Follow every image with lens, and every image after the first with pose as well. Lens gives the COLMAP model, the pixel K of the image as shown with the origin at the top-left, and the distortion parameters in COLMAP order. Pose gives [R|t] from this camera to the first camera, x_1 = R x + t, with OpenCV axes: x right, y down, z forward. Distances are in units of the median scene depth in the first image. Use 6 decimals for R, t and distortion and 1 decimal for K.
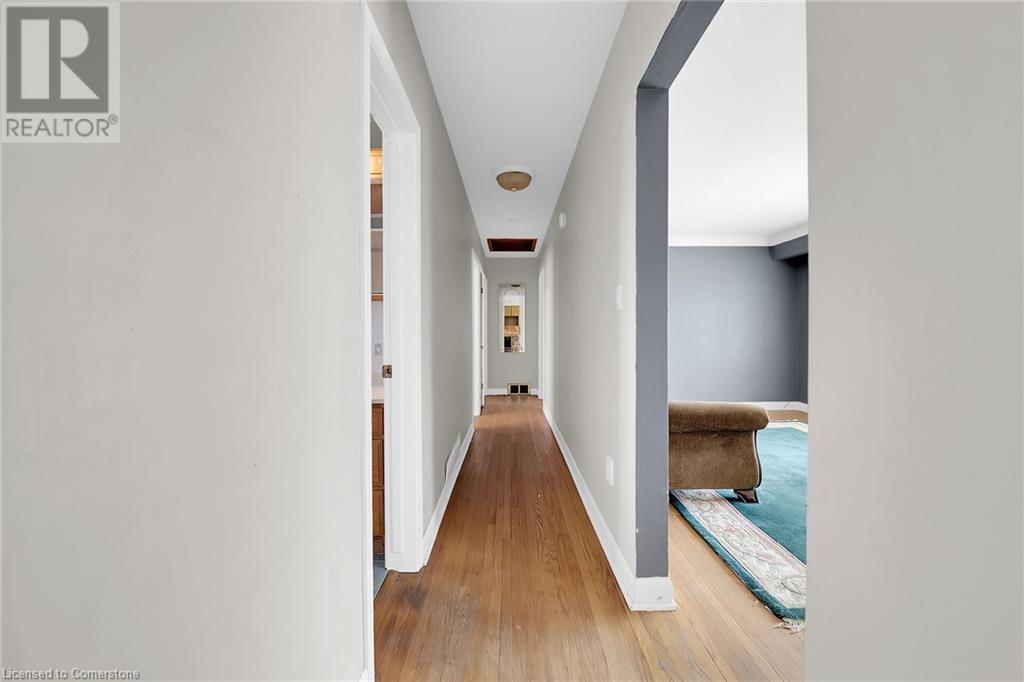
lens RADIAL K [[407.5, 0, 508.7], [0, 407.5, 337.6], [0, 0, 1]] dist [-0.013611, -0.001253]
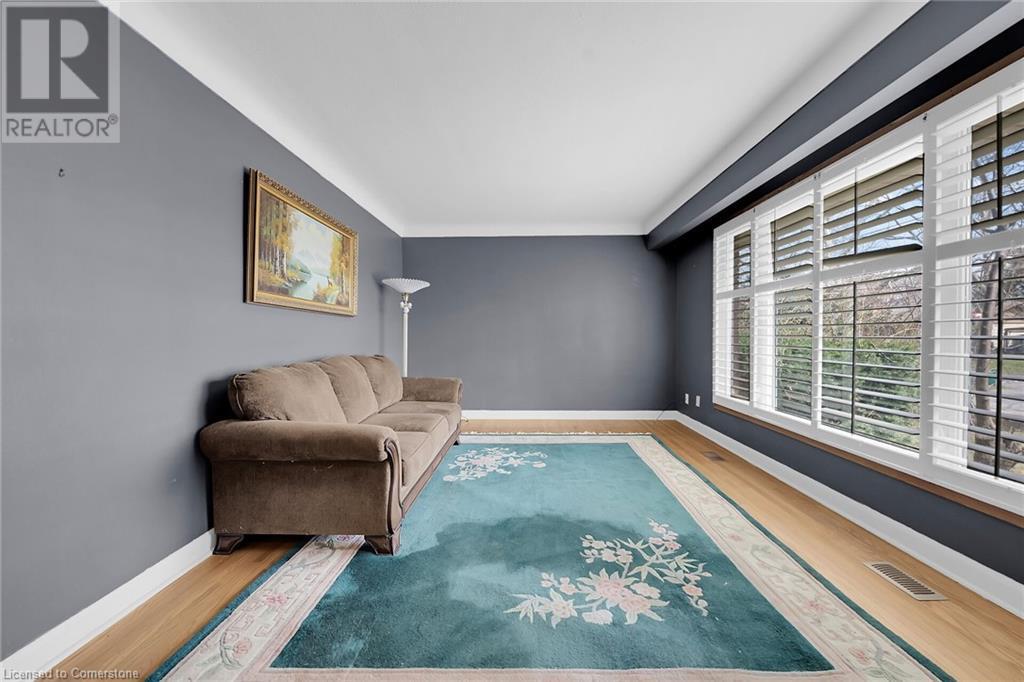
lens RADIAL K [[407.5, 0, 514.7], [0, 407.5, 341.7], [0, 0, 1]] dist [-0.013611, -0.001253]
pose [[0.999817, -0.004472, -0.018608, 0.859583], [0.004590, 0.999969, 0.006345, 0.001813], [0.018579, -0.006429, 0.999807, 0.235034]]
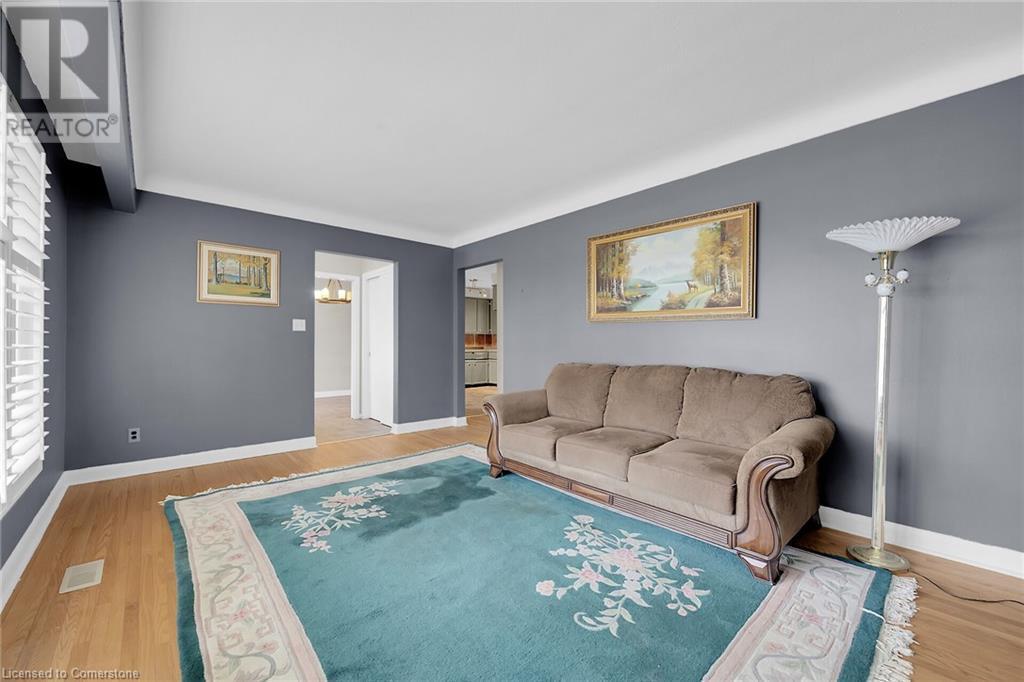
lens RADIAL K [[407.5, 0, 509.1], [0, 407.5, 343.6], [0, 0, 1]] dist [-0.013611, -0.001253]
pose [[-0.748723, -0.000837, -0.662882, 1.456614], [-0.008058, 0.999937, 0.007838, -0.017203], [0.662834, 0.011210, -0.748683, 2.126318]]
